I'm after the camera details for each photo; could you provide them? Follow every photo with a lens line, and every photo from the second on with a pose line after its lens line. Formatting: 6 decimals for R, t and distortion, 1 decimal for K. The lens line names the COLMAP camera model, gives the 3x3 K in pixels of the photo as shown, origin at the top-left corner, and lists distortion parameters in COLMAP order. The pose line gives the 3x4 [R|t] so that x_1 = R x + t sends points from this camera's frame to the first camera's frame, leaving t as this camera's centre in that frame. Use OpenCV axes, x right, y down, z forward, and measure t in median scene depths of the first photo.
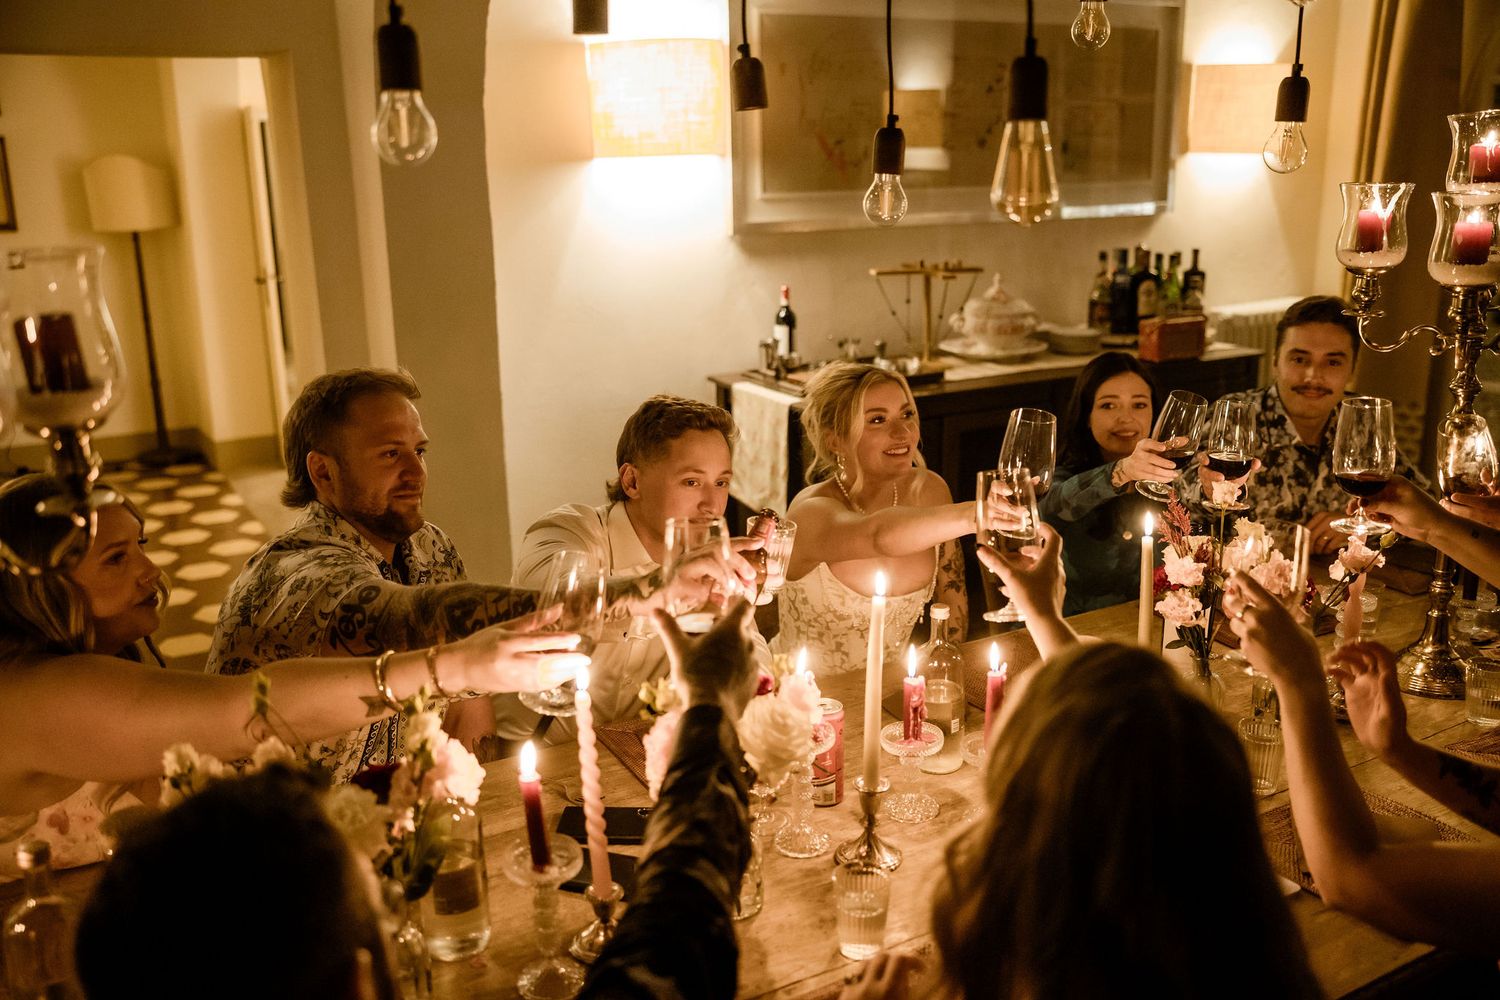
lens RADIAL K [[1354.3, 0, 748.4], [0, 1354.3, 540.0], [0, 0, 1]] dist [-0.079965, 0.147598]
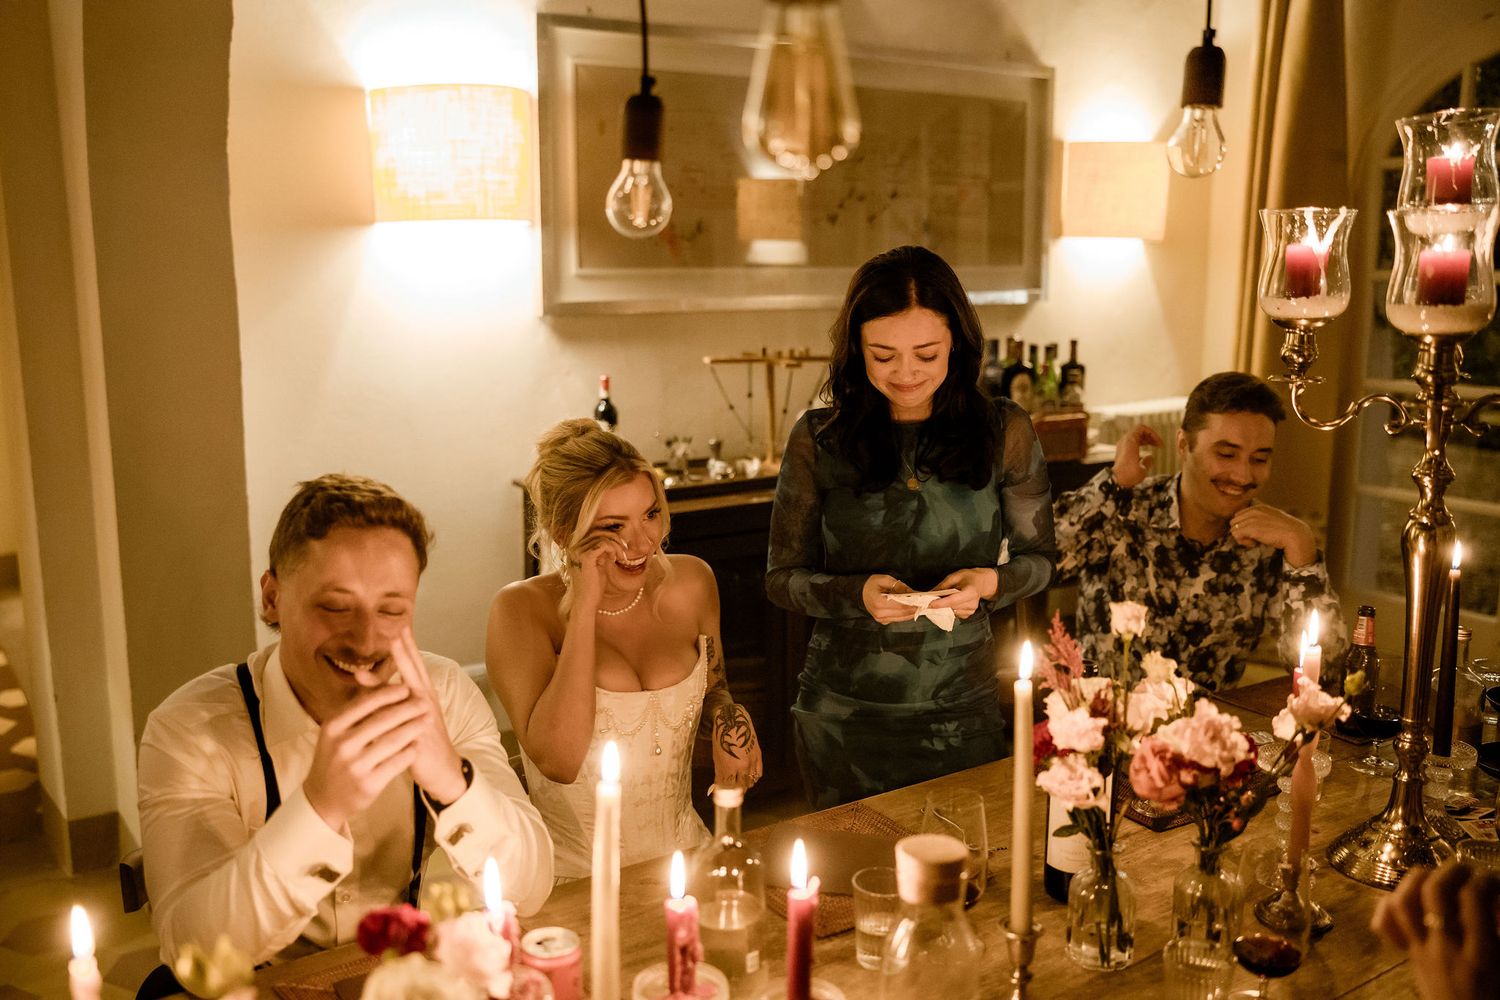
lens RADIAL K [[1354.3, 0, 748.4], [0, 1354.3, 540.0], [0, 0, 1]] dist [-0.079965, 0.147598]
pose [[0.996562, -0.000008, 0.082855, 0.080797], [0.007421, 0.995990, -0.089156, -0.012297], [-0.082522, 0.089465, 0.992565, 0.260640]]
